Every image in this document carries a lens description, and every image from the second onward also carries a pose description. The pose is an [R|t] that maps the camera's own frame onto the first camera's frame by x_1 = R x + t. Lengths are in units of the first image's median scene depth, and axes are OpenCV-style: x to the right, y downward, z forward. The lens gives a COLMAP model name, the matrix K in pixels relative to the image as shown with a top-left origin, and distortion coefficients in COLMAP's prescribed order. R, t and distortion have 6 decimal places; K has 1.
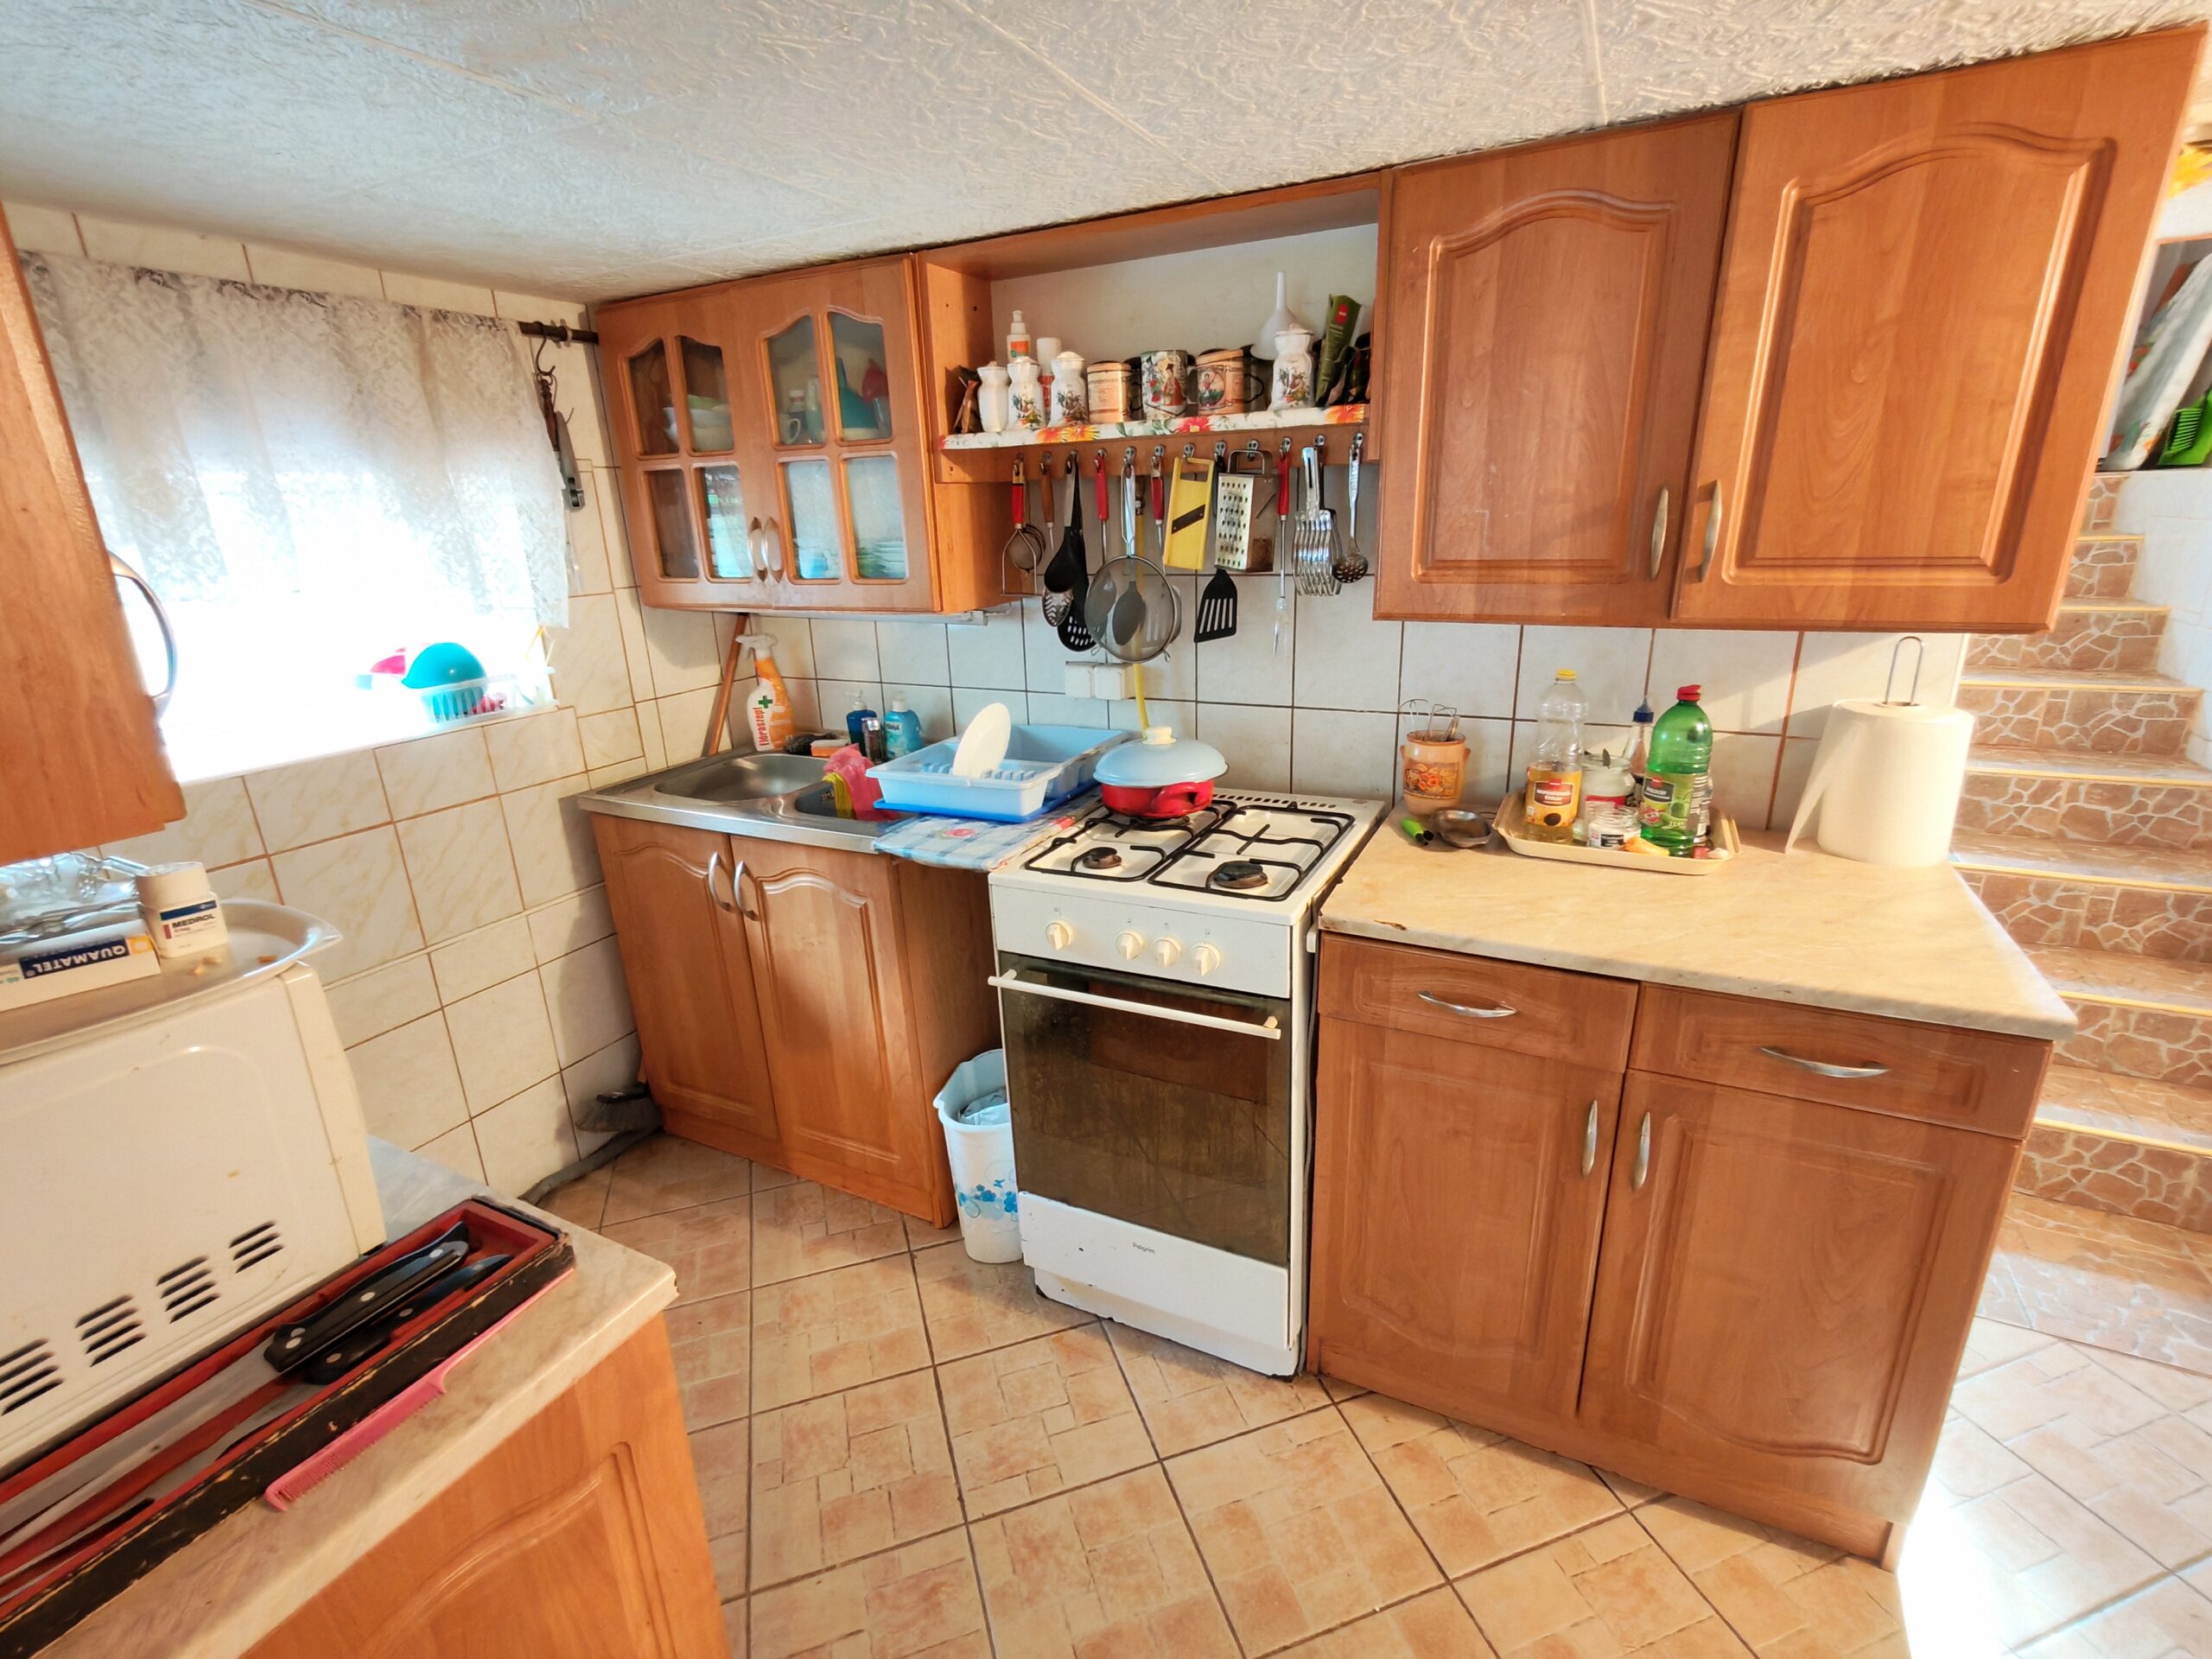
lens RADIAL K [[1009.6, 0, 1104.7], [0, 1009.6, 827.5], [0, 0, 1]] dist [-0.003250, 0.001880]
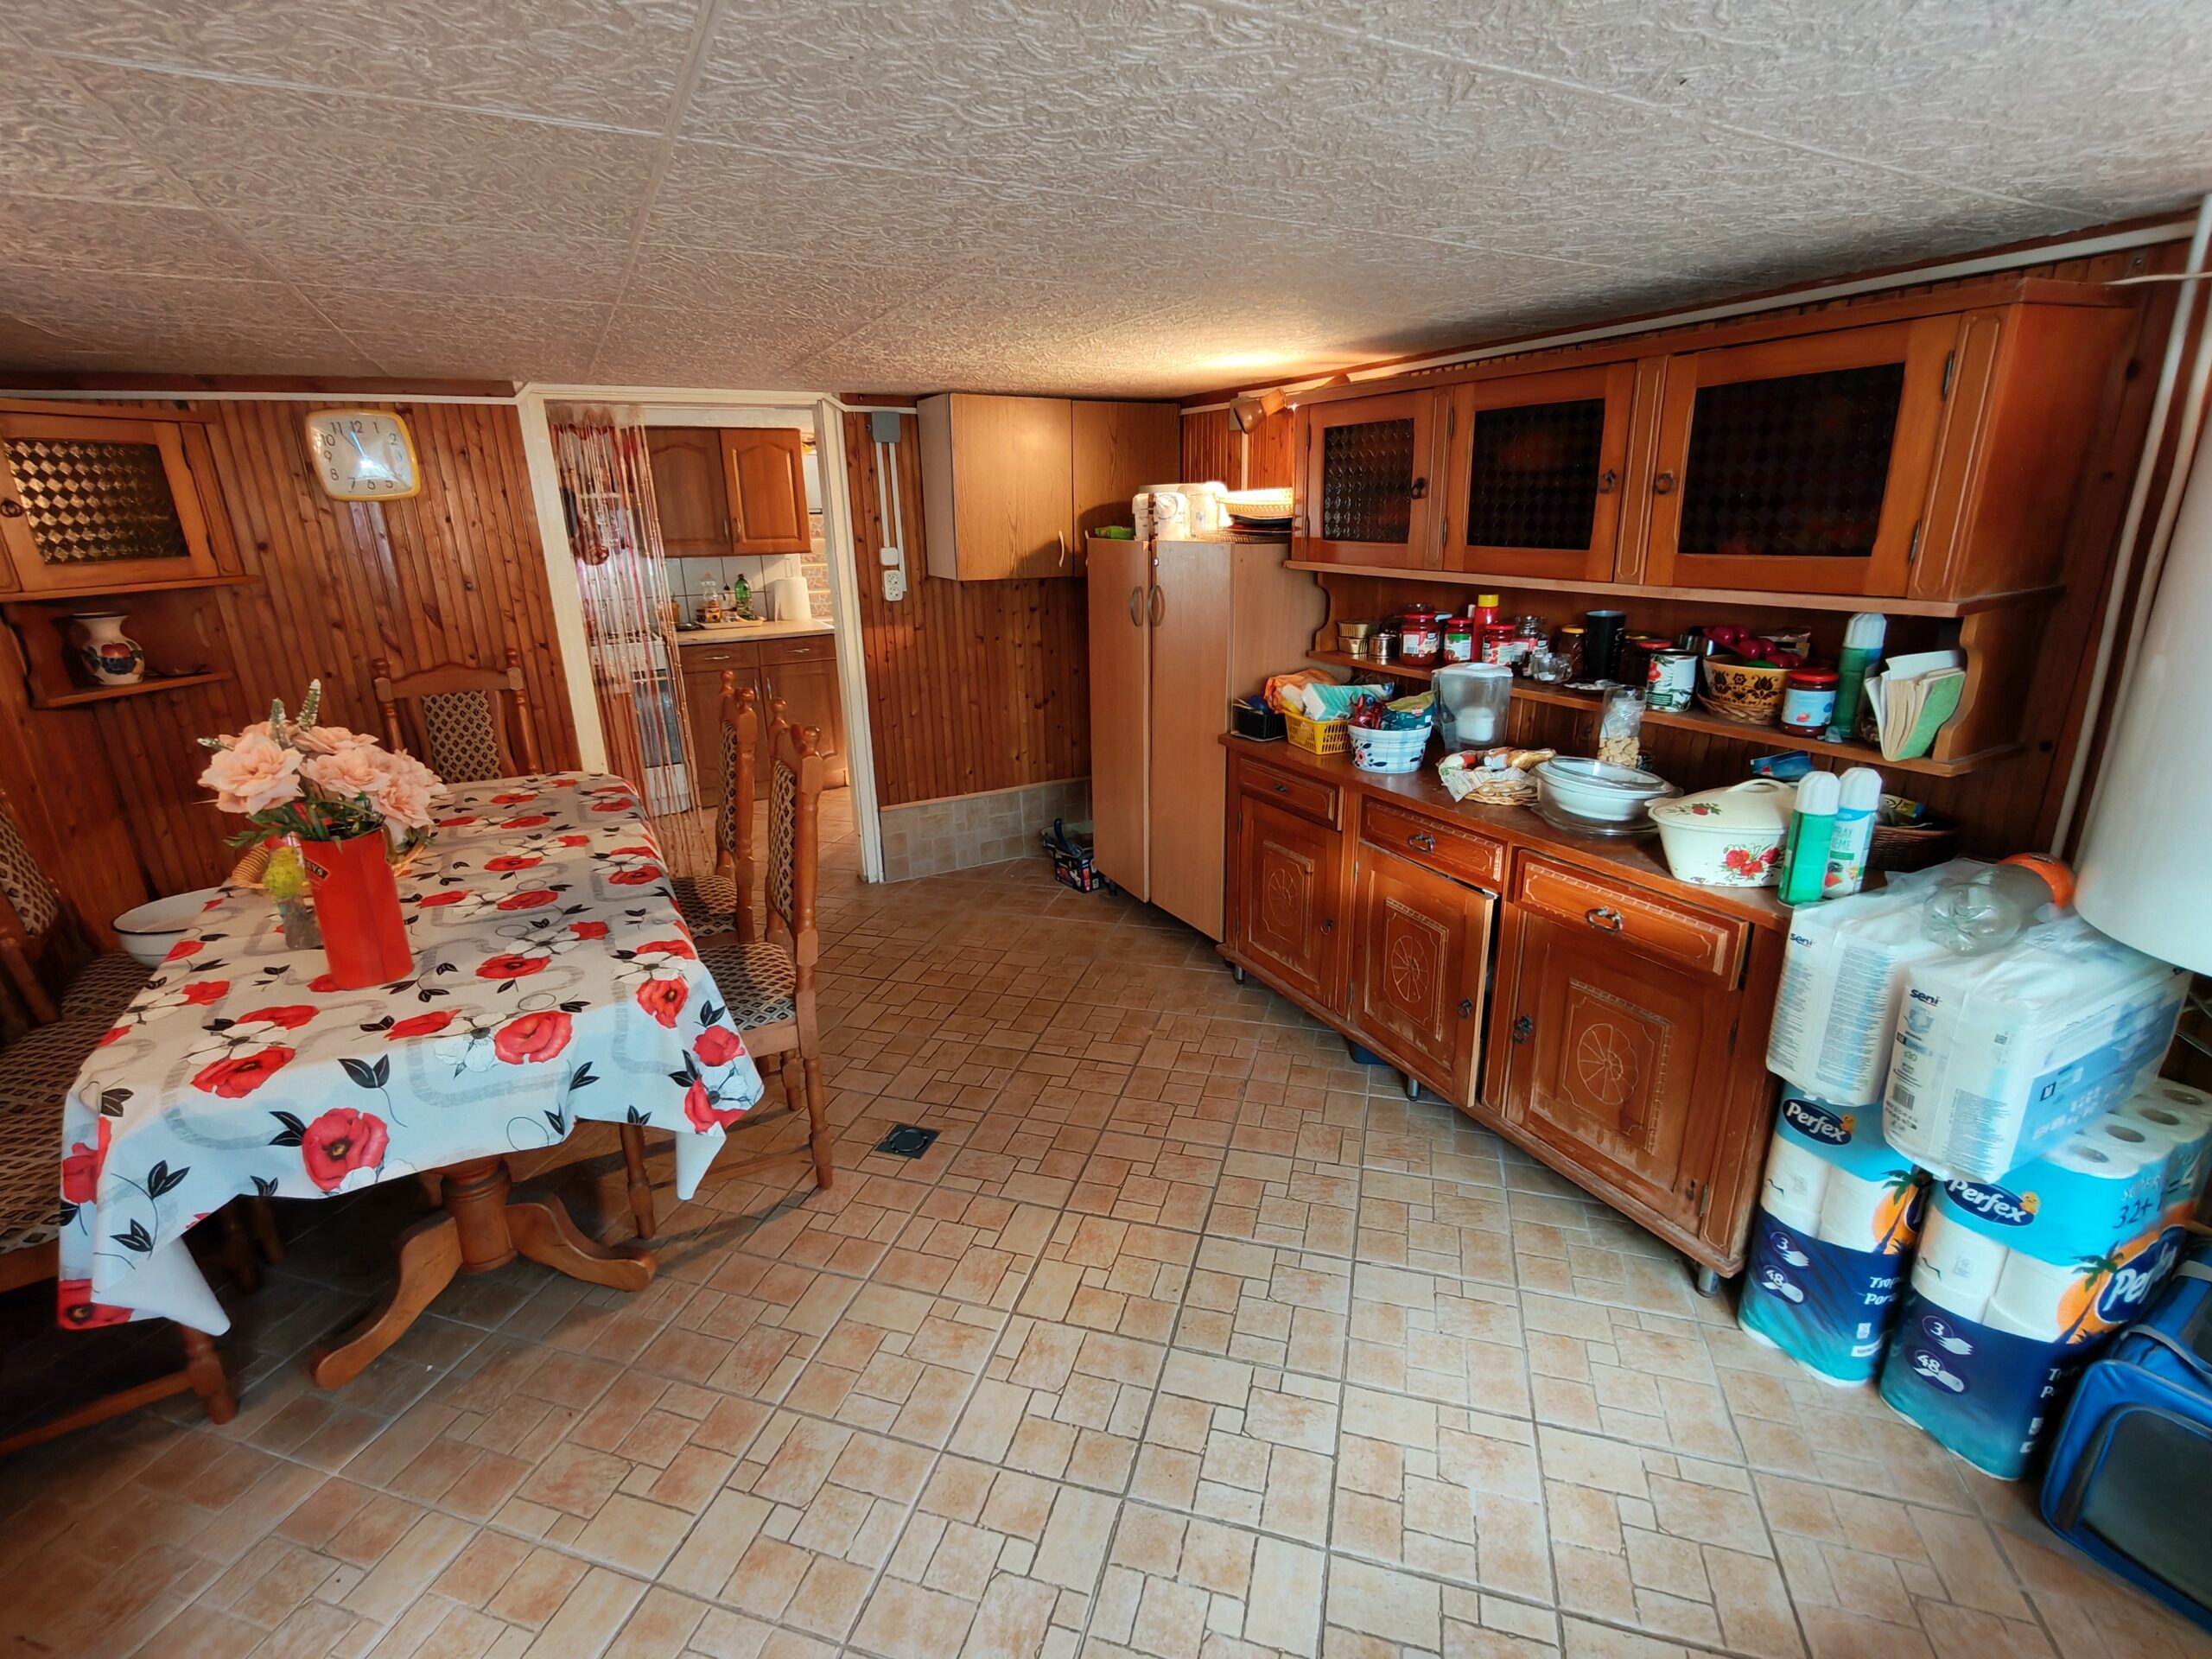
lens RADIAL K [[1009.6, 0, 1105.5], [0, 1009.6, 824.4], [0, 0, 1]] dist [-0.003250, 0.001880]
pose [[0.568766, -0.220428, 0.792412, -1.569145], [0.248591, 0.964432, 0.089850, 0.654436], [-0.784033, 0.145883, 0.603332, -1.870694]]
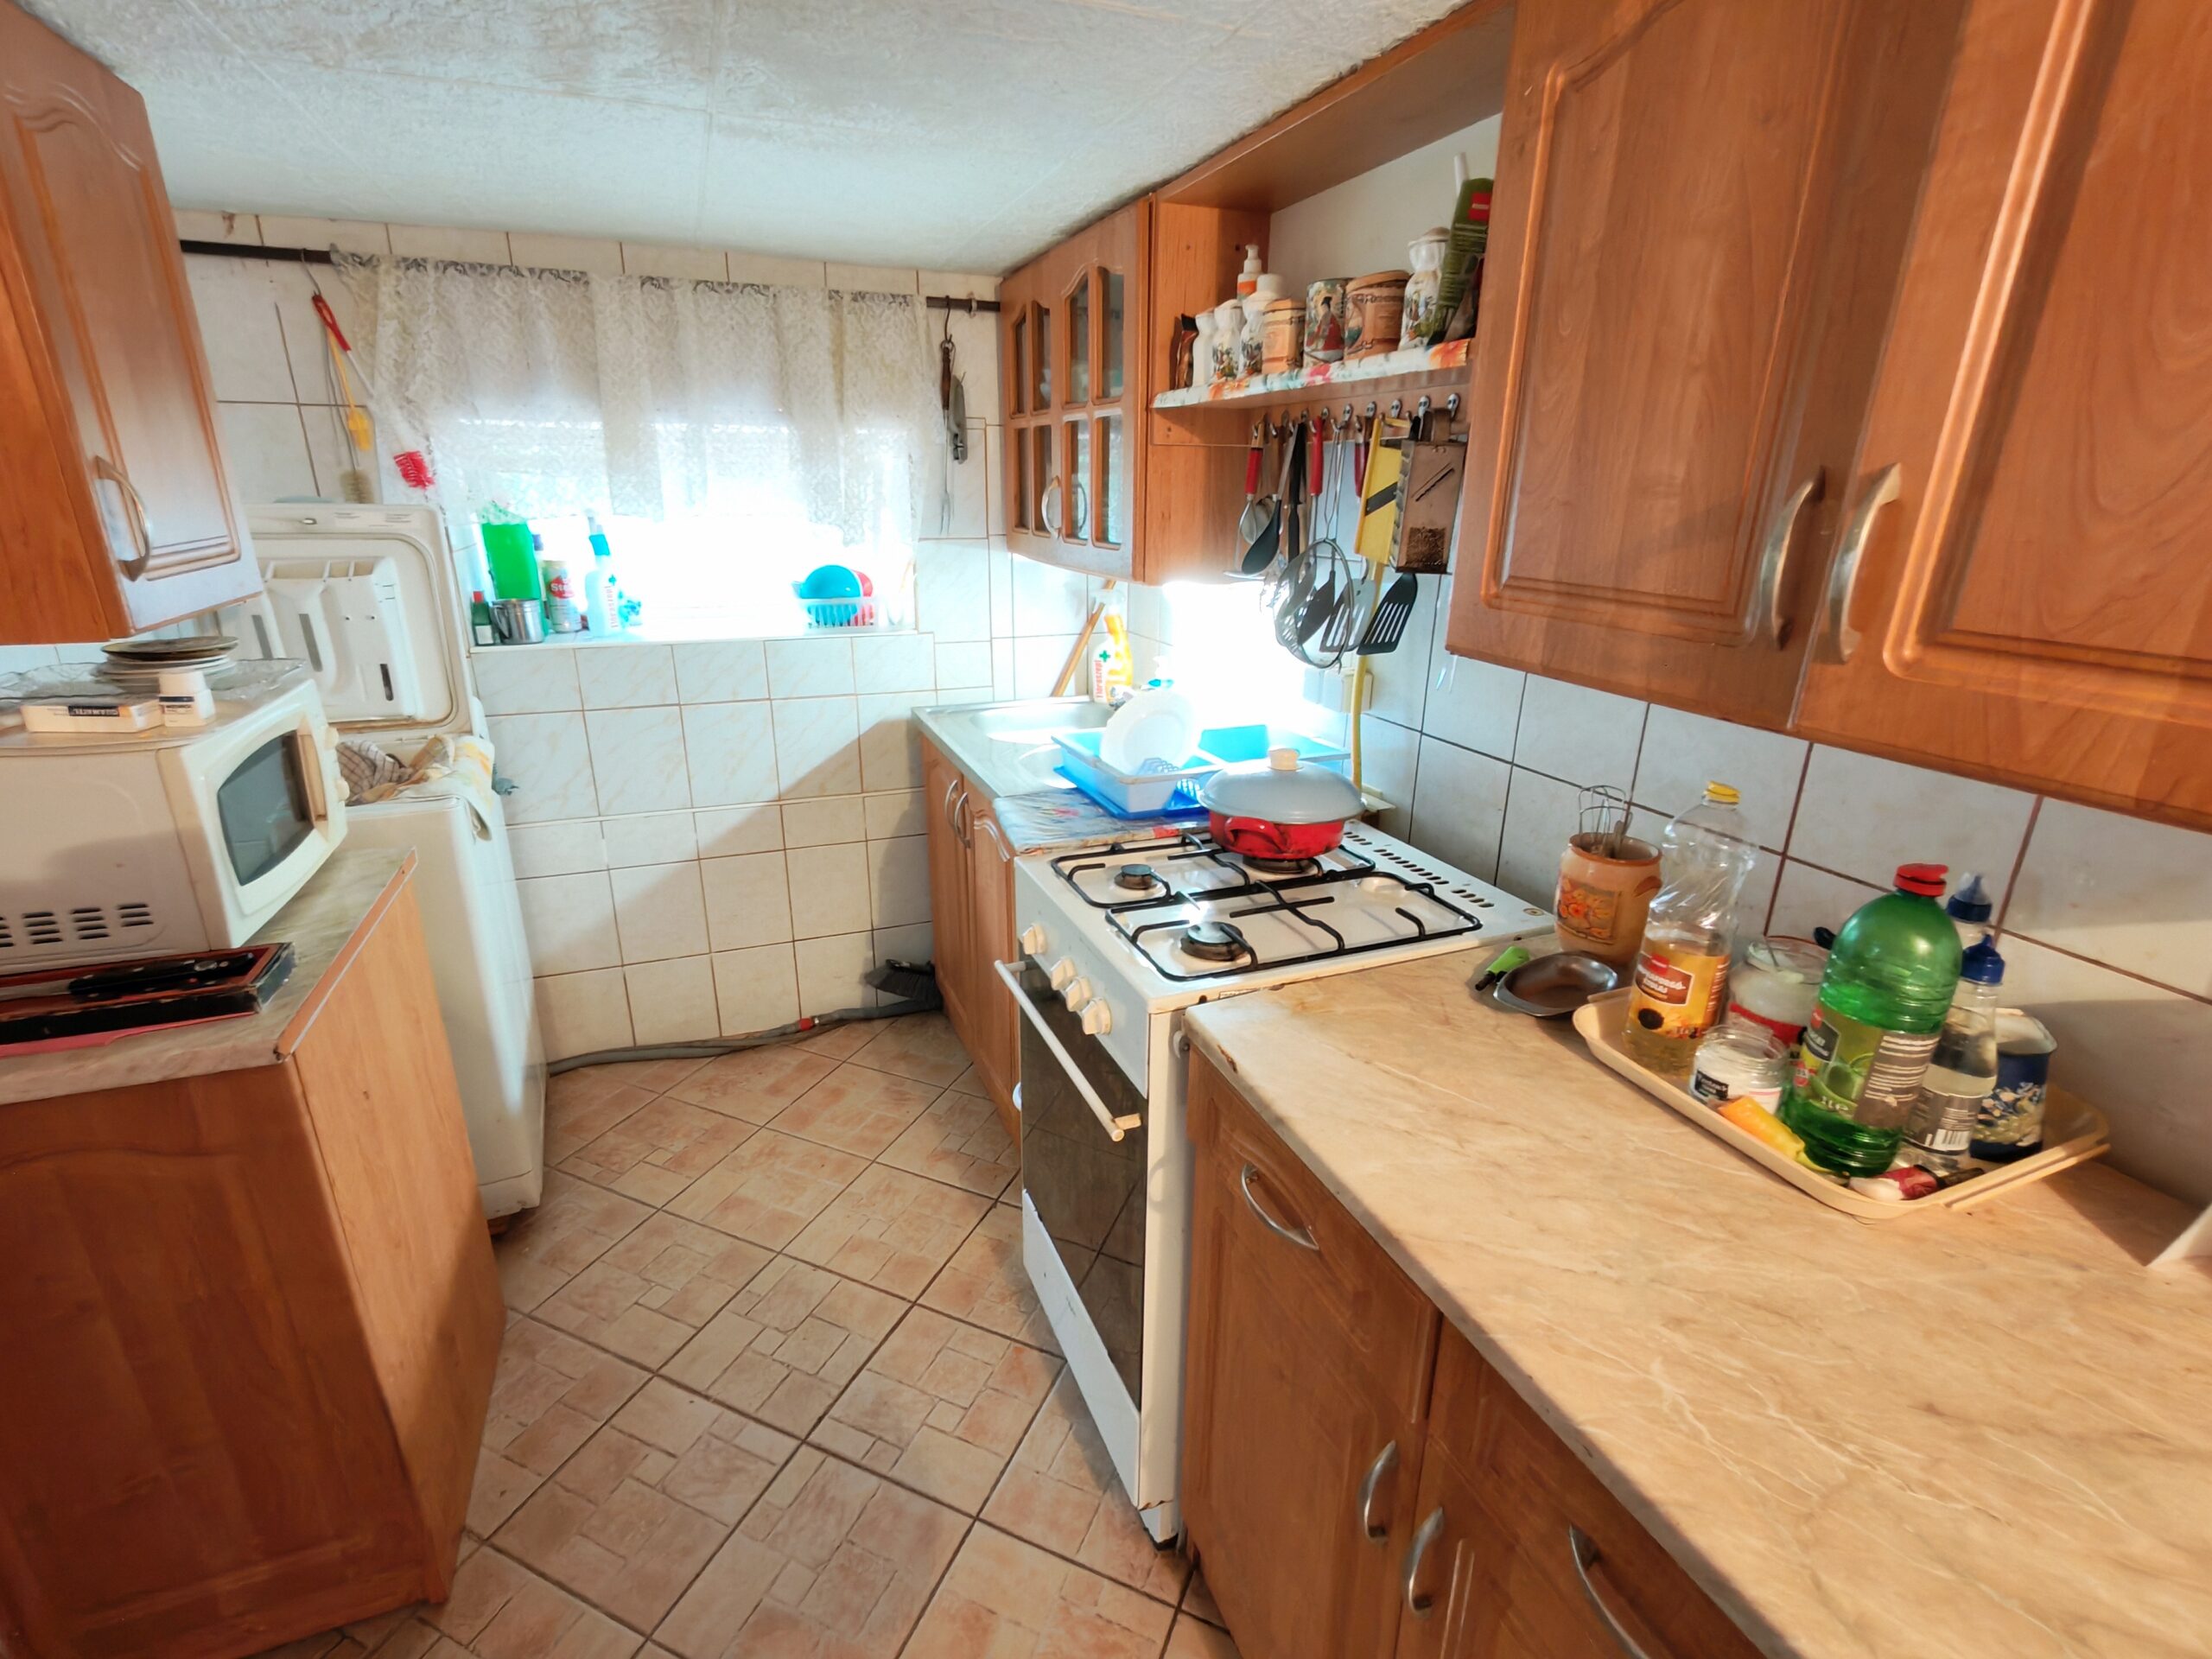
lens RADIAL K [[1009.6, 0, 1101.8], [0, 1009.6, 829.8], [0, 0, 1]] dist [-0.003250, 0.001880]
pose [[0.750096, 0.255241, -0.610088, 0.530142], [-0.236302, 0.965061, 0.113219, -0.107633], [0.617671, 0.059240, 0.784203, 0.304383]]
